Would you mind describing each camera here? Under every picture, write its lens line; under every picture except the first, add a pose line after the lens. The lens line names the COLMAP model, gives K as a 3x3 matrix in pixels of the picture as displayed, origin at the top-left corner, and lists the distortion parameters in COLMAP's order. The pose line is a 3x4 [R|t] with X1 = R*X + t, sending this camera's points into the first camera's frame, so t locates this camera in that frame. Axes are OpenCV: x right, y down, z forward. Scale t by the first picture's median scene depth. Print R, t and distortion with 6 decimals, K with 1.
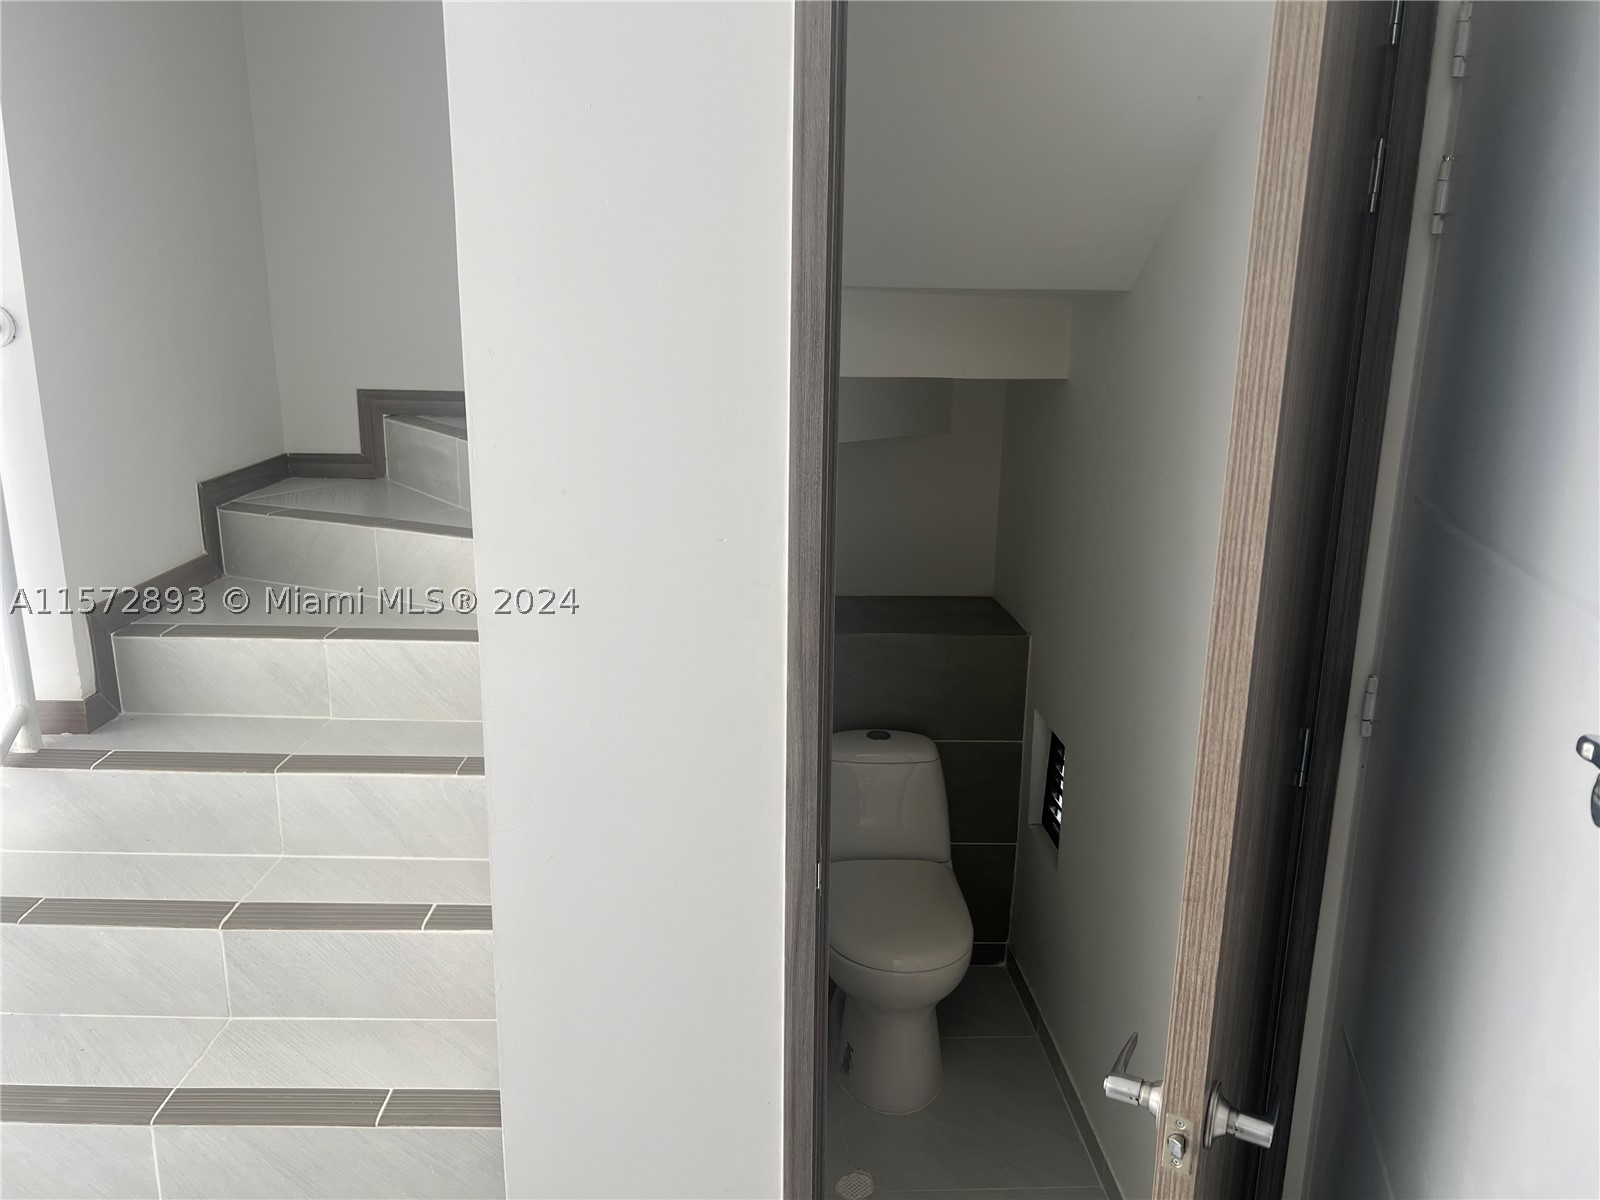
lens RADIAL K [[1212.2, 0, 795.4], [0, 1212.2, 599.4], [0, 0, 1]] dist [0.069691, -0.074410]
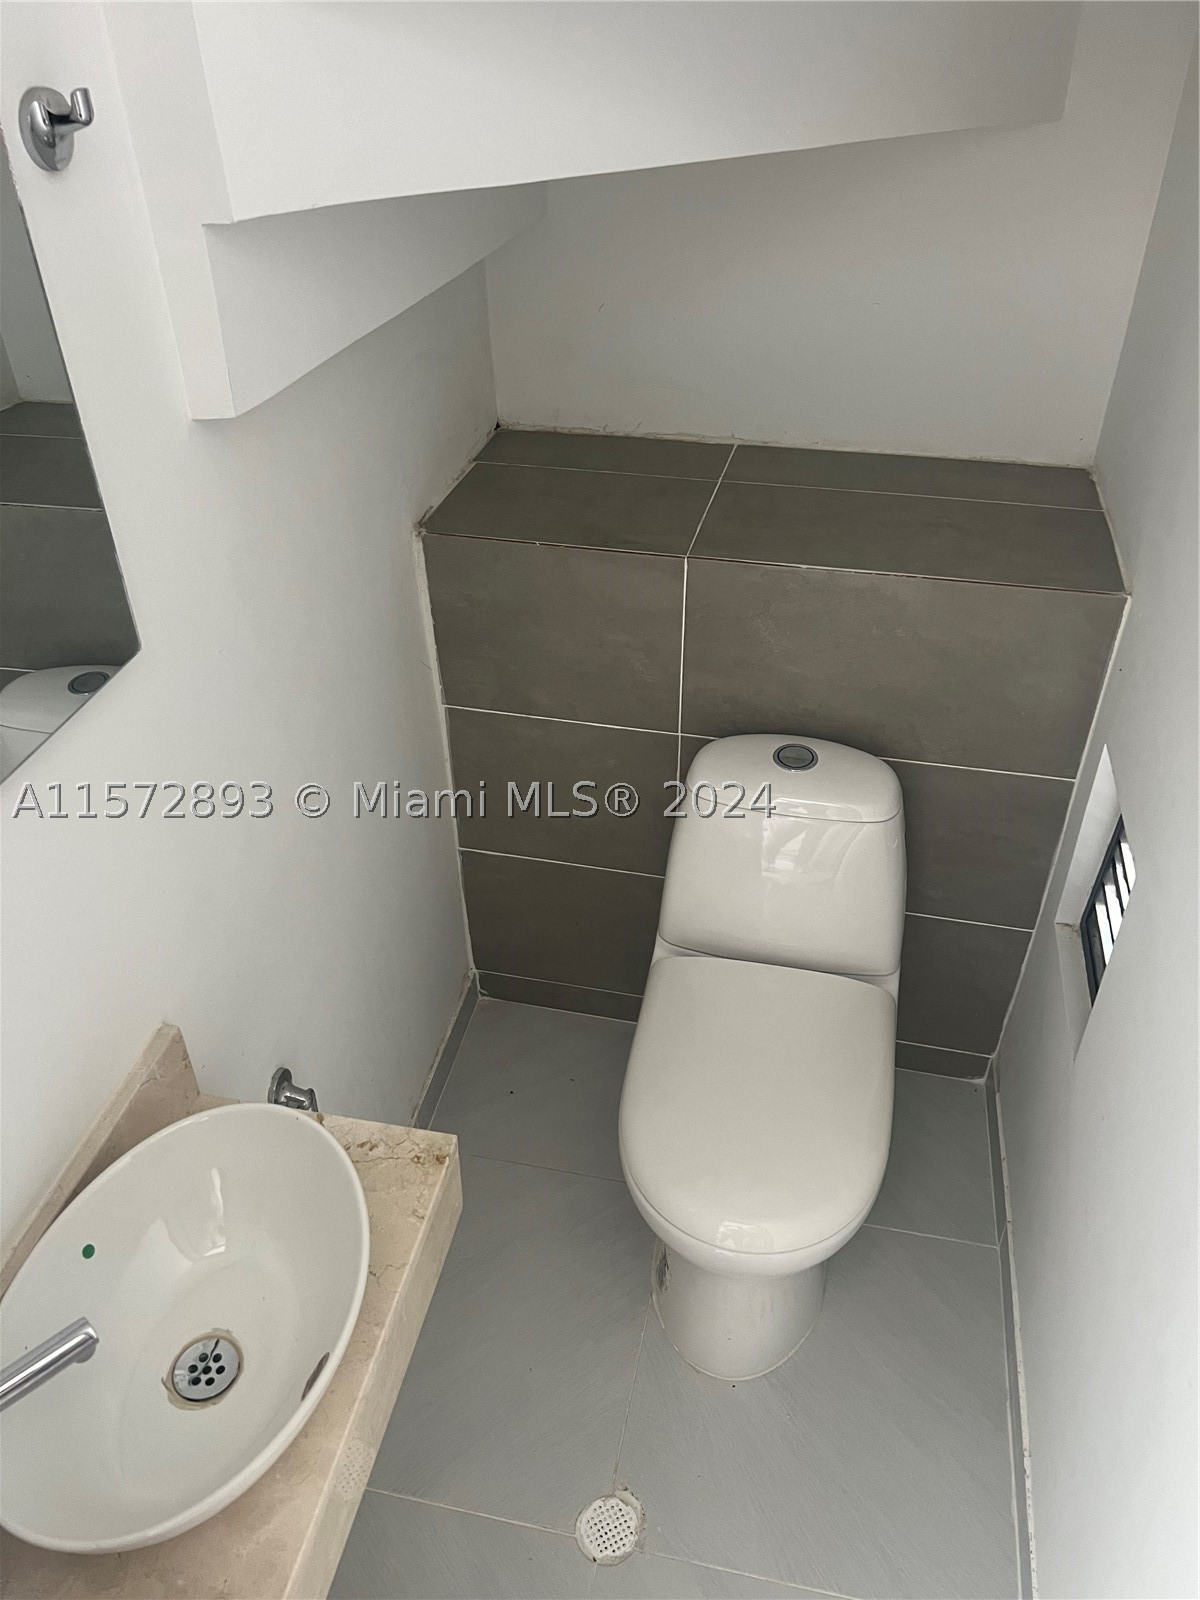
lens RADIAL K [[1212.2, 0, 604.3], [0, 1212.2, 802.5], [0, 0, 1]] dist [0.069691, -0.074410]
pose [[0.967229, 0.136125, -0.214330, 0.103811], [-0.045902, 0.923975, 0.379689, -0.075013], [0.249721, -0.357408, 0.899944, 0.459080]]
